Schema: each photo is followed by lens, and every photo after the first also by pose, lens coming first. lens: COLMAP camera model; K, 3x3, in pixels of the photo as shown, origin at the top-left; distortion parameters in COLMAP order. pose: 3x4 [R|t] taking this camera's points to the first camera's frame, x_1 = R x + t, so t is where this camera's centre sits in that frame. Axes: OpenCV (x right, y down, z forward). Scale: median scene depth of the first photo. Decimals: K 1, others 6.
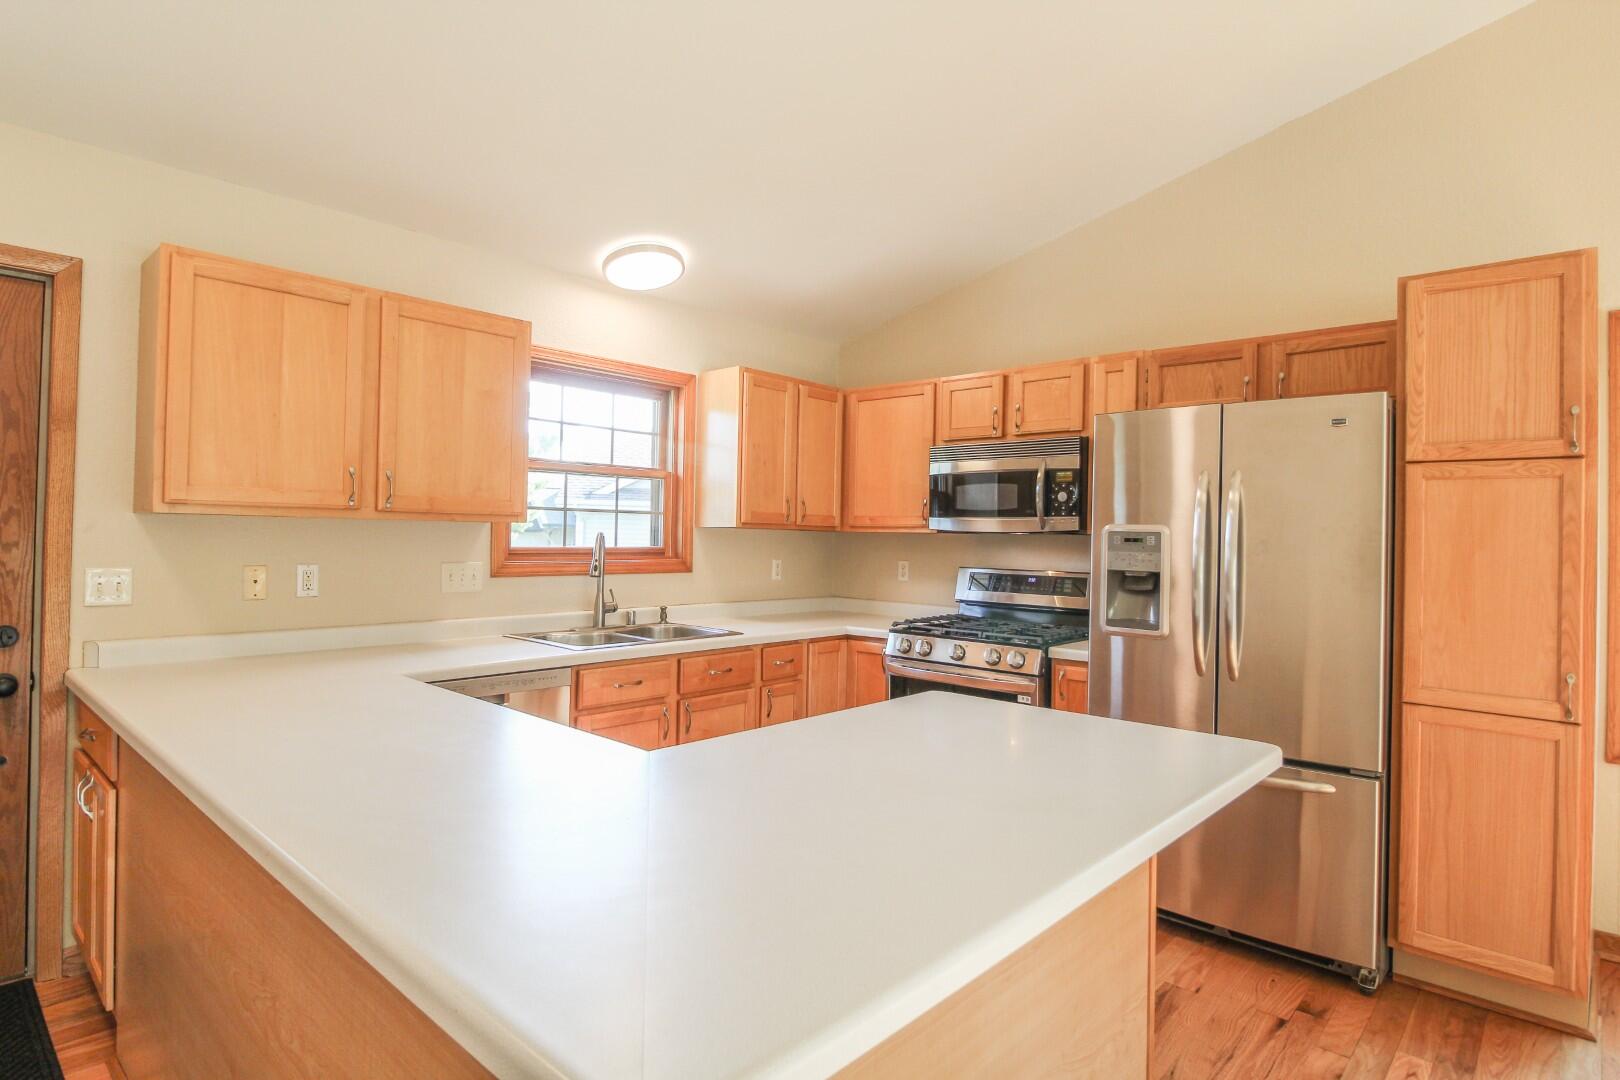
lens RADIAL K [[860.2, 0, 812.8], [0, 860.2, 537.9], [0, 0, 1]] dist [-0.006545, -0.003988]
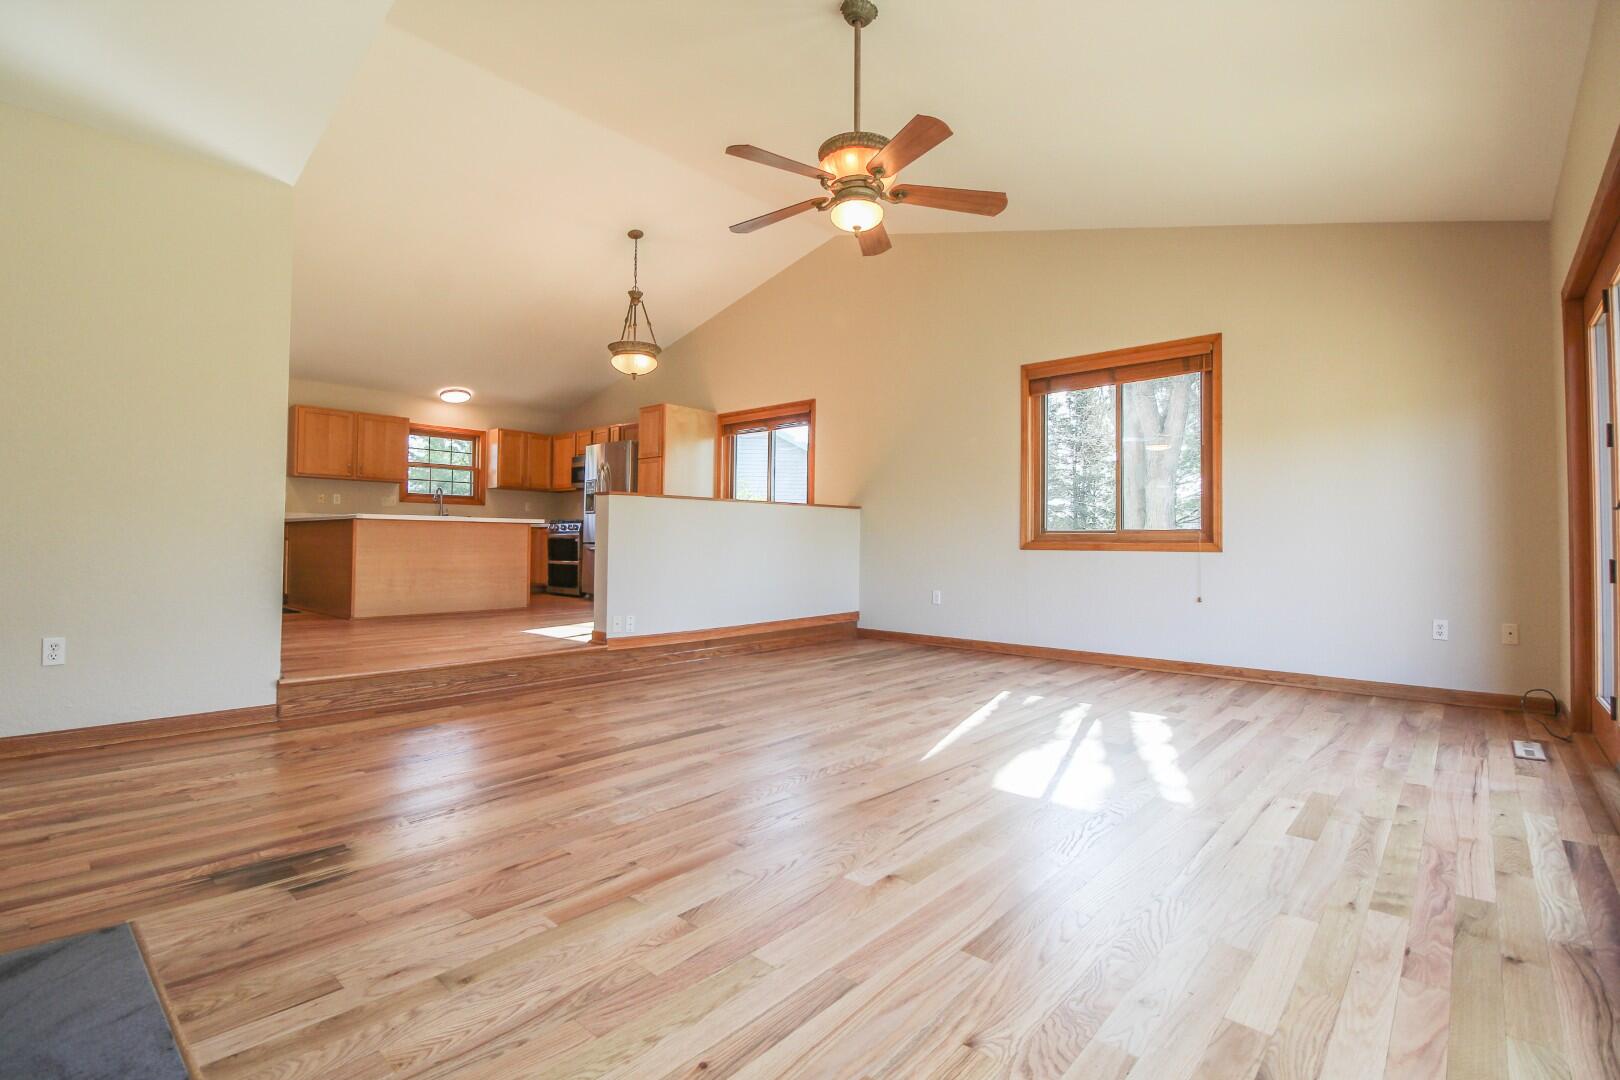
lens RADIAL K [[754.8, 0, 815.2], [0, 754.8, 534.5], [0, 0, 1]] dist [-0.010257, -0.002944]
pose [[0.999808, -0.010437, 0.016560, 1.010556], [0.010660, 0.999854, -0.013391, 0.206808], [-0.016418, 0.013565, 0.999773, -1.611516]]
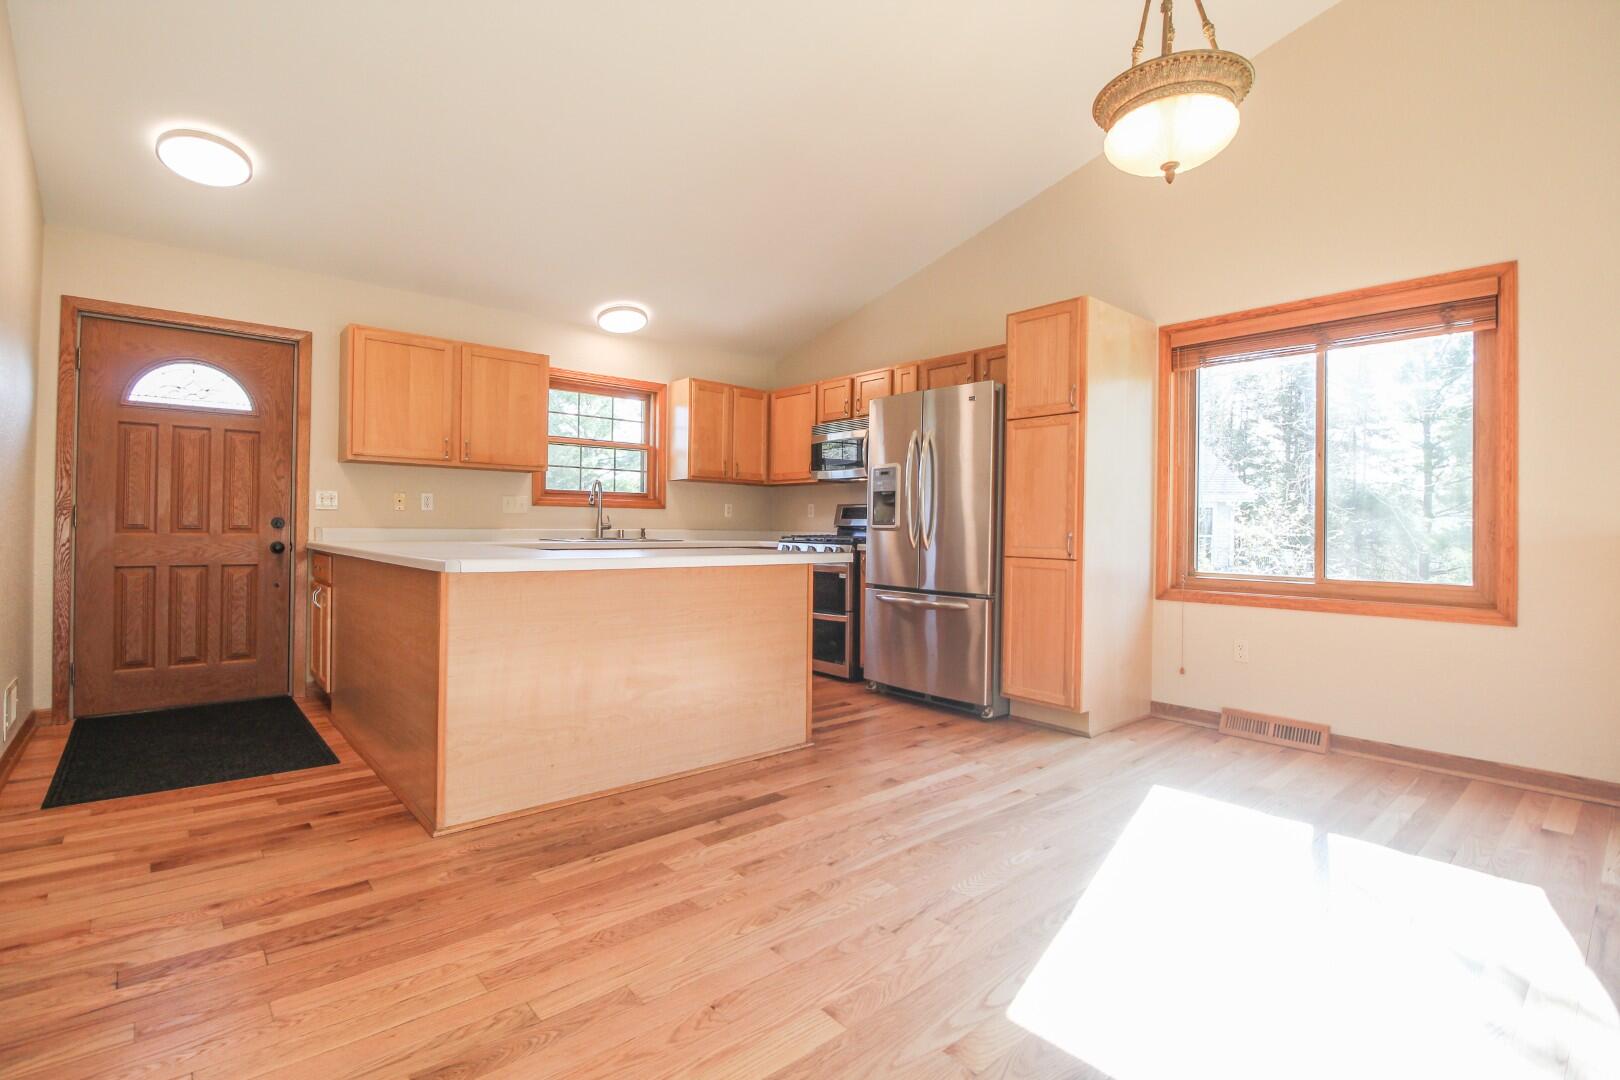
lens RADIAL K [[754.8, 0, 812.6], [0, 754.8, 534.1], [0, 0, 1]] dist [-0.010257, -0.002944]
pose [[0.994013, -0.006949, -0.109039, 0.337247], [0.007447, 0.999964, 0.004156, 0.099218], [0.109006, -0.004943, 0.994029, -0.422616]]
